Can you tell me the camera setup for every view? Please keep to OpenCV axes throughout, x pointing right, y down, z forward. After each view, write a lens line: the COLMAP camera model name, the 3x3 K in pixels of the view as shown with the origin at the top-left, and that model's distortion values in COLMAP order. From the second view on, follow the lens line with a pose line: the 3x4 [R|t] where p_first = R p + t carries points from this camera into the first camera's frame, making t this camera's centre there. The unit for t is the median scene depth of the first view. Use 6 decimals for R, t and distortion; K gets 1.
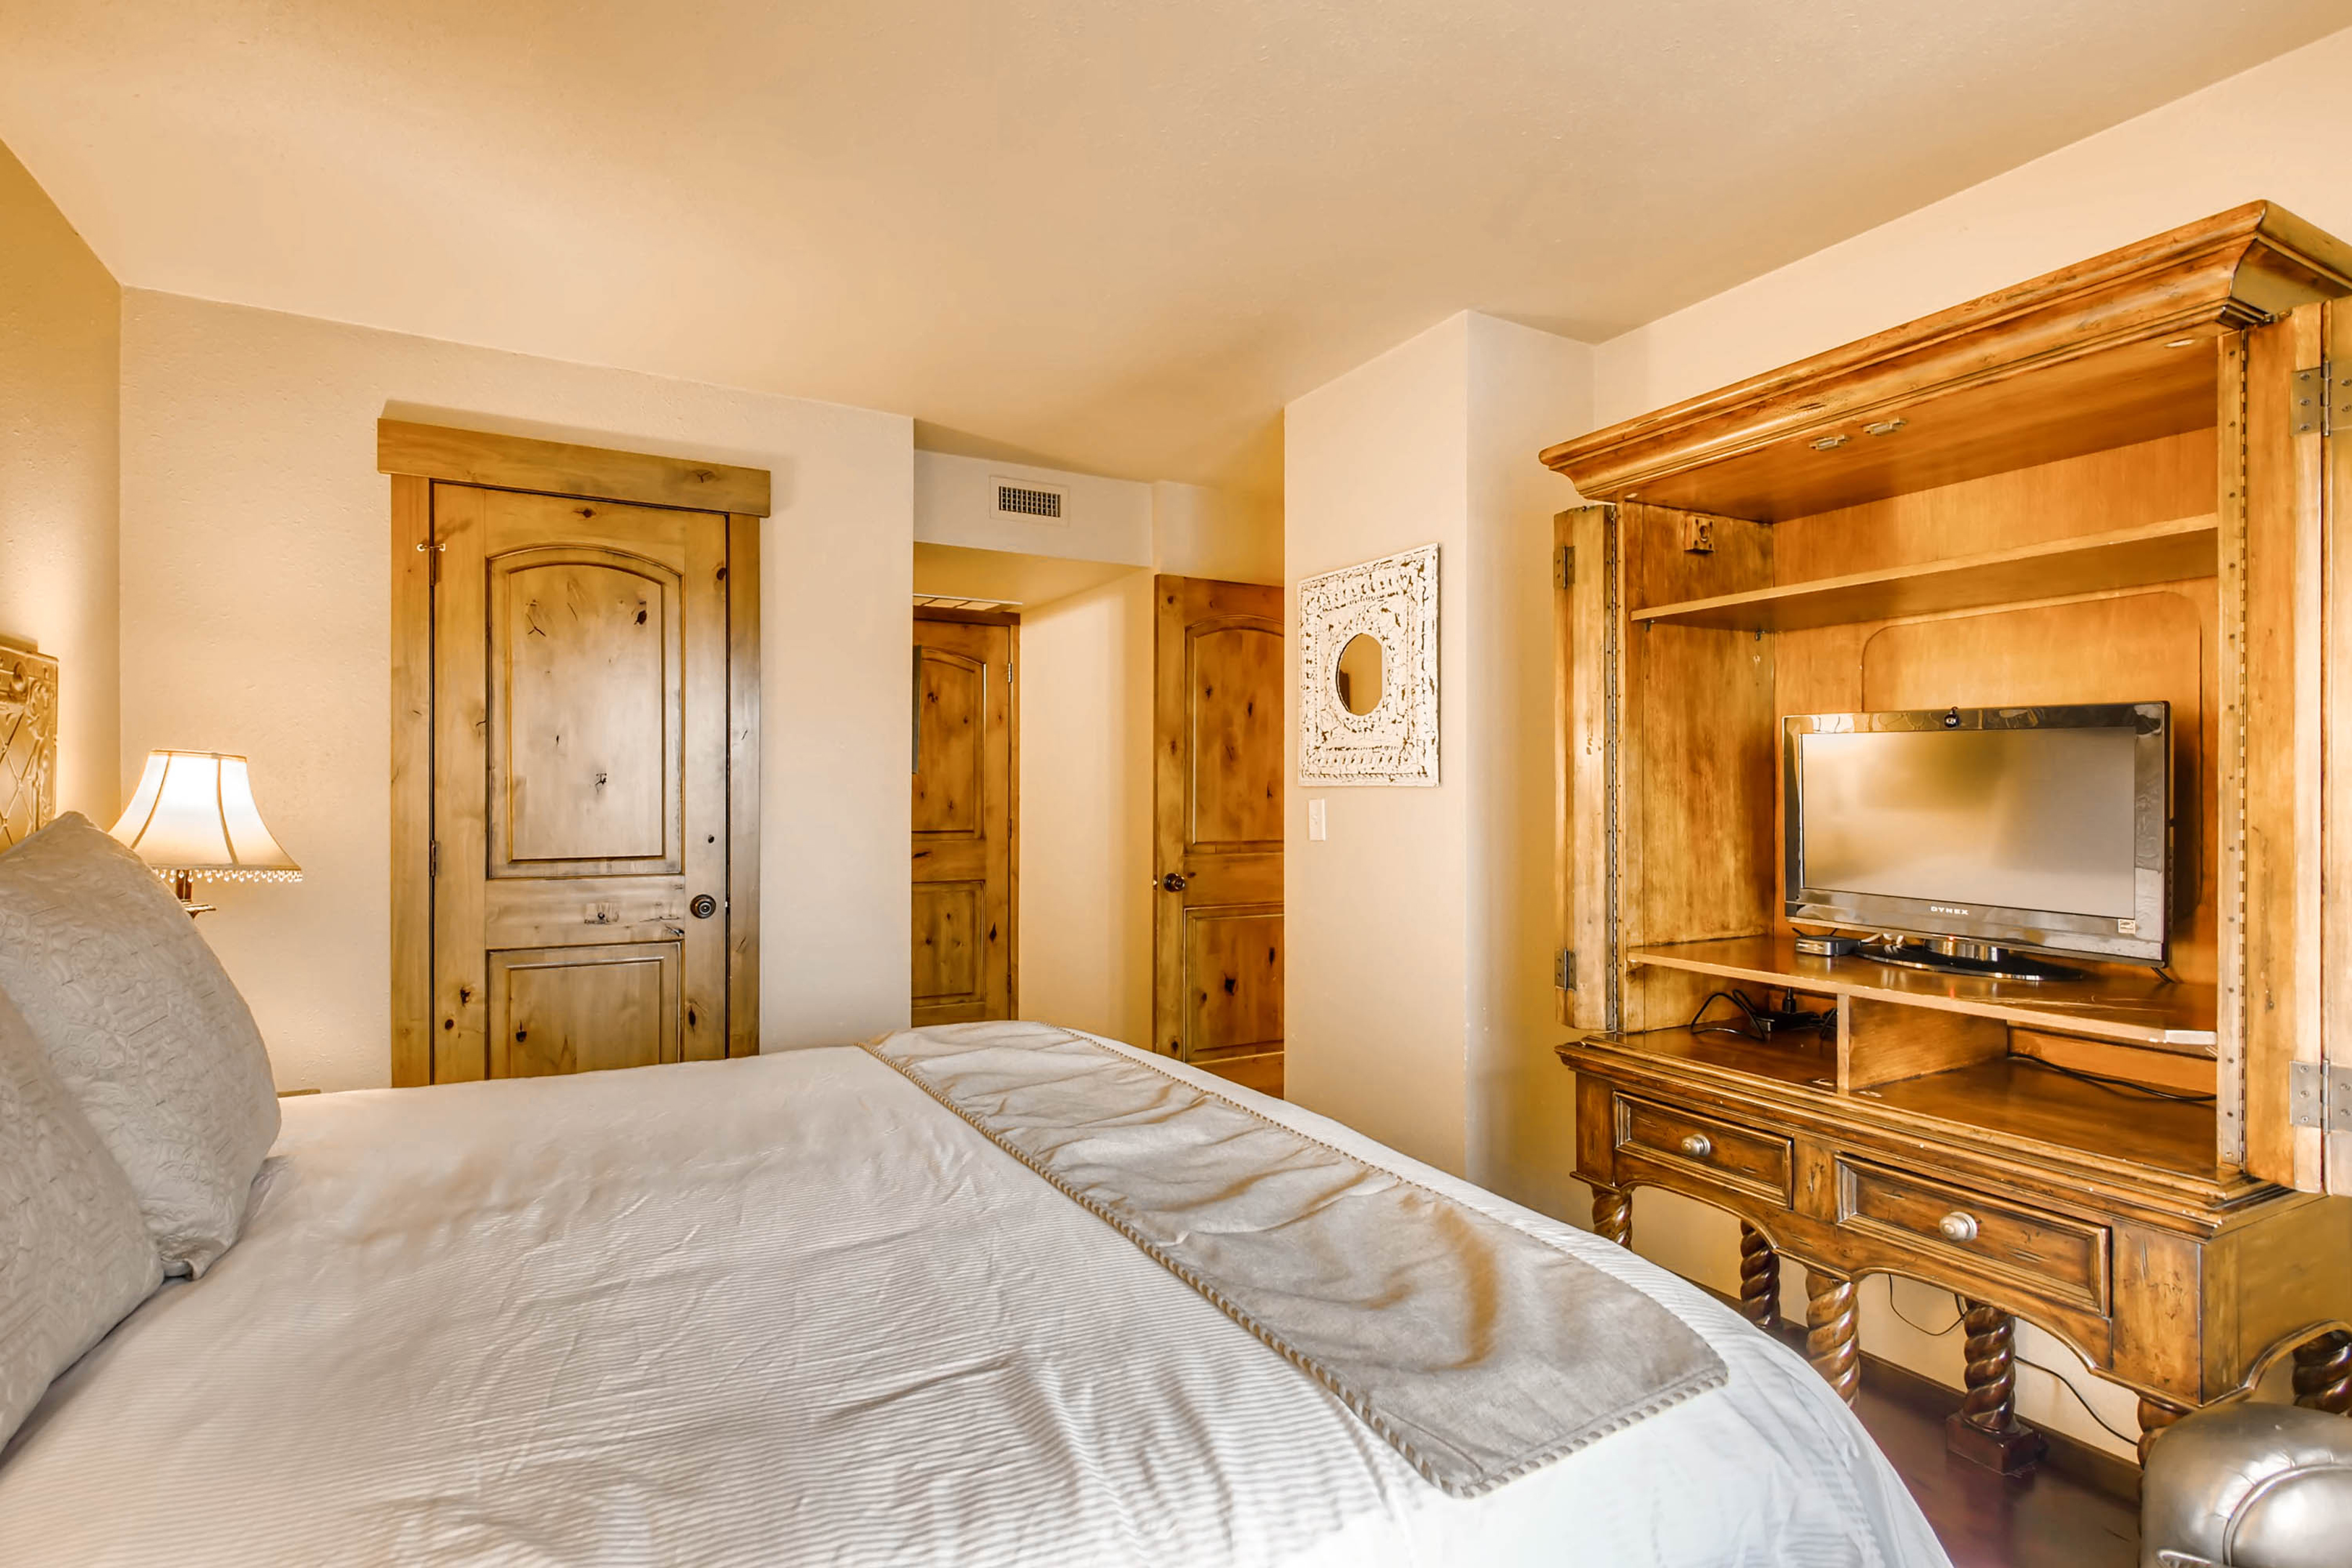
lens RADIAL K [[1159.1, 0, 1170.1], [0, 1159.1, 789.6], [0, 0, 1]] dist [0.011620, -0.000518]
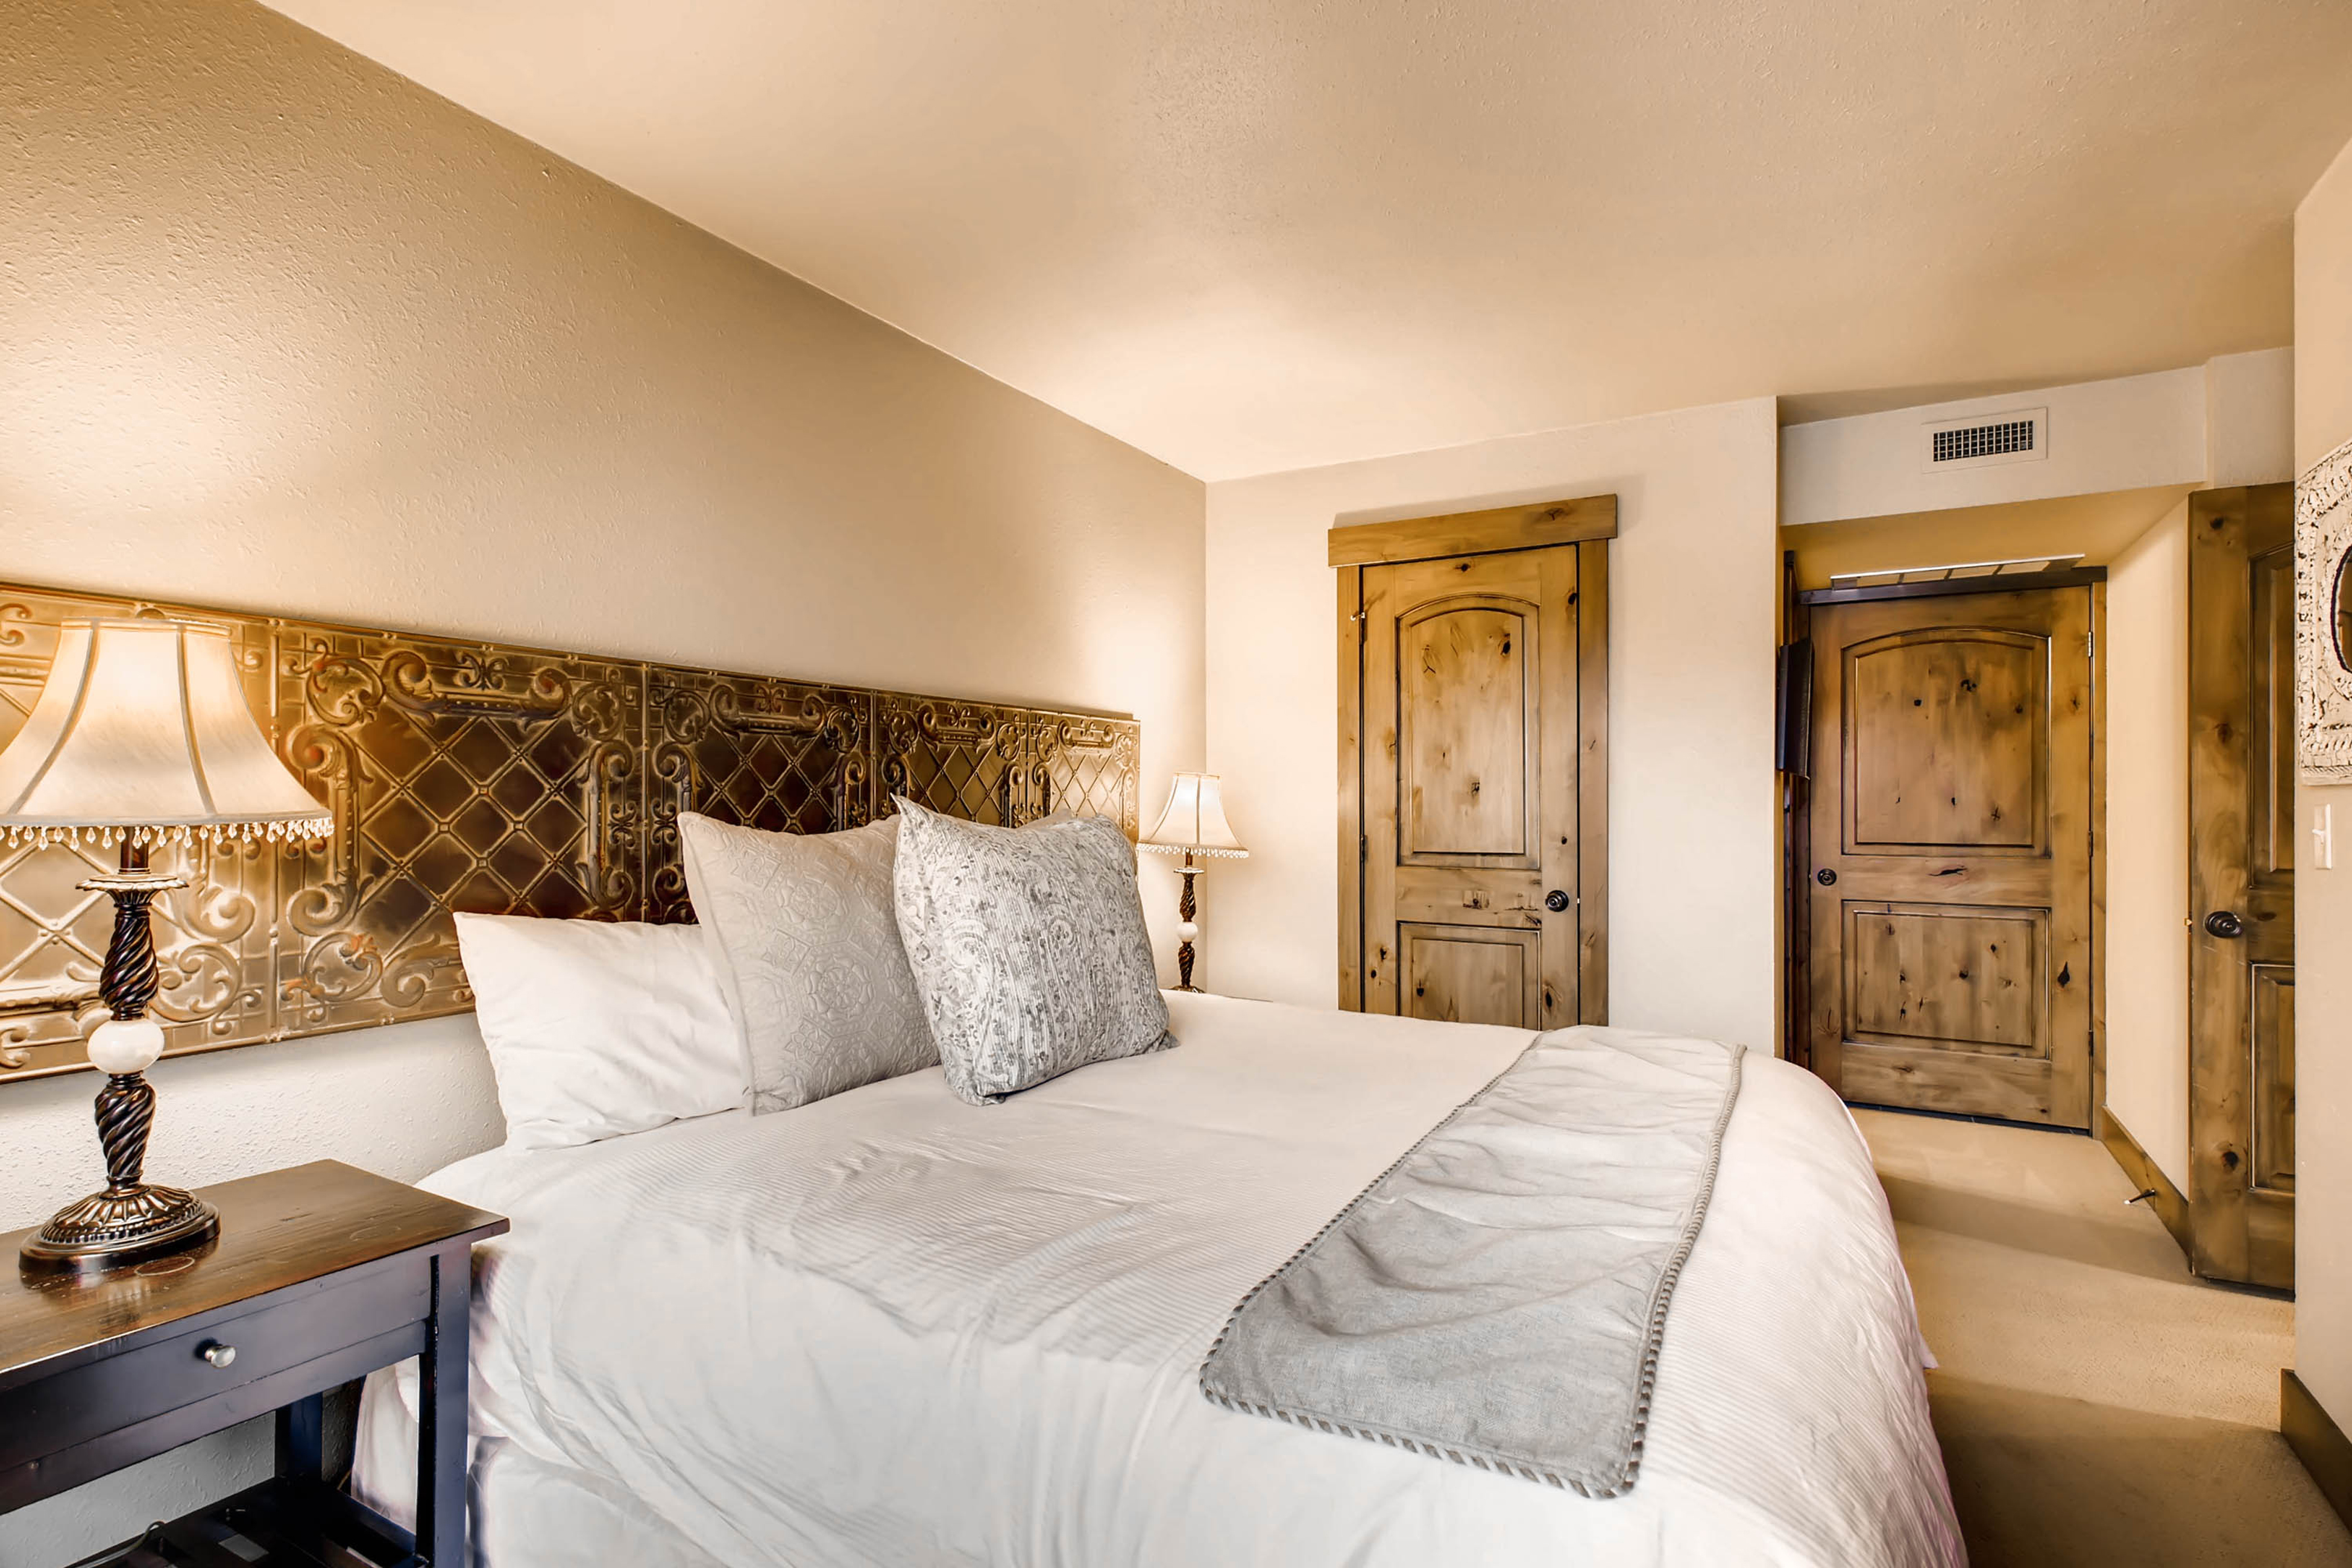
lens RADIAL K [[1159.1, 0, 1165.2], [0, 1159.1, 794.3], [0, 0, 1]] dist [0.011620, -0.000518]
pose [[0.516668, -0.006913, -0.856158, 0.362085], [0.003502, 0.999976, -0.005961, 0.004021], [0.856179, 0.000082, 0.516680, 0.108233]]
